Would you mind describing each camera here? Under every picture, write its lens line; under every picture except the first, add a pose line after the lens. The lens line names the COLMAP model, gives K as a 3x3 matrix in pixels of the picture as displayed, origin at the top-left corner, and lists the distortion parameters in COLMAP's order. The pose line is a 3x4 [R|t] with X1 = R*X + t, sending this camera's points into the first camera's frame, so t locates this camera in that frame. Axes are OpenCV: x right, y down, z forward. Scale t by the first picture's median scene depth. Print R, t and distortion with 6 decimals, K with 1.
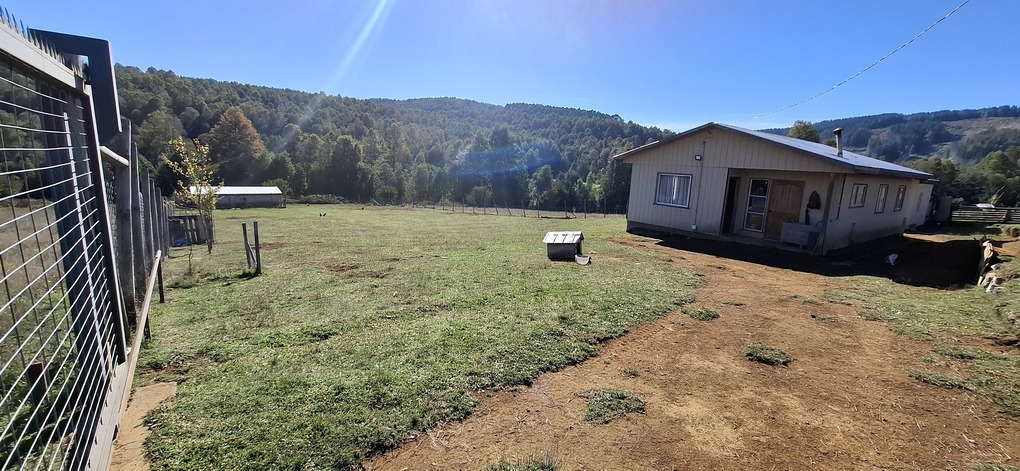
lens RADIAL K [[409.7, 0, 515.1], [0, 409.7, 234.9], [0, 0, 1]] dist [-0.002431, 0.001344]
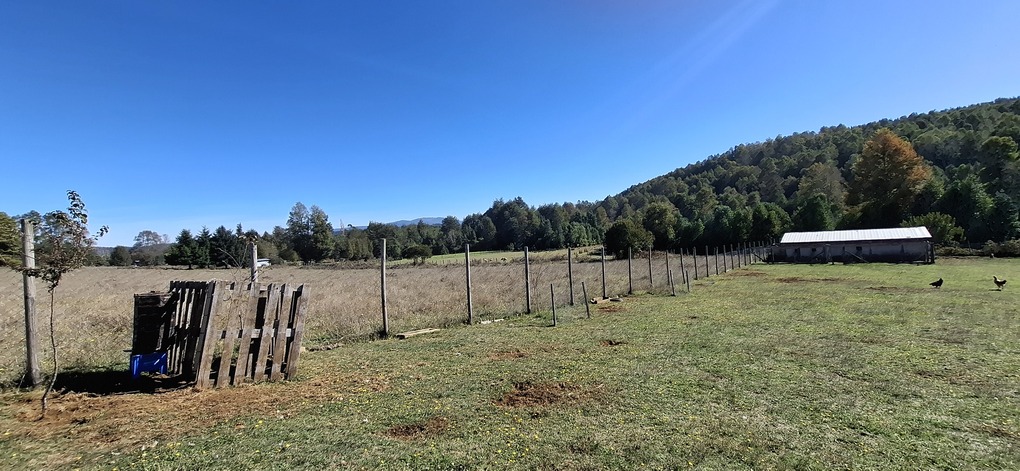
lens RADIAL K [[409.7, 0, 513.1], [0, 409.7, 228.6], [0, 0, 1]] dist [-0.002431, 0.001344]
pose [[0.183450, -0.066191, -0.980798, -0.089936], [-0.076782, 0.993718, -0.081424, -0.017213], [0.980026, 0.090245, 0.177215, 0.243536]]
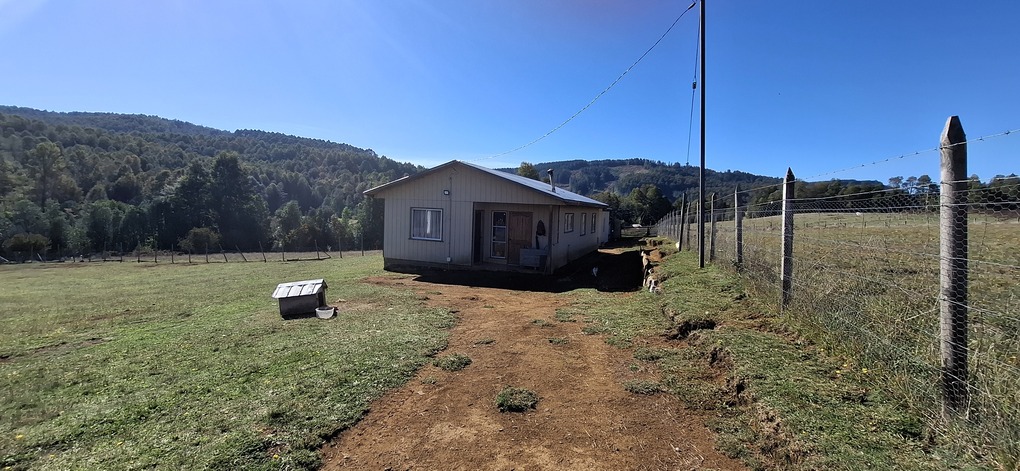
lens RADIAL K [[409.7, 0, 512.7], [0, 409.7, 233.5], [0, 0, 1]] dist [-0.002431, 0.001344]
pose [[0.844957, -0.053677, 0.532133, 0.004939], [0.098944, 0.993465, -0.056897, -0.001614], [-0.525602, 0.100727, 0.844747, 0.006538]]
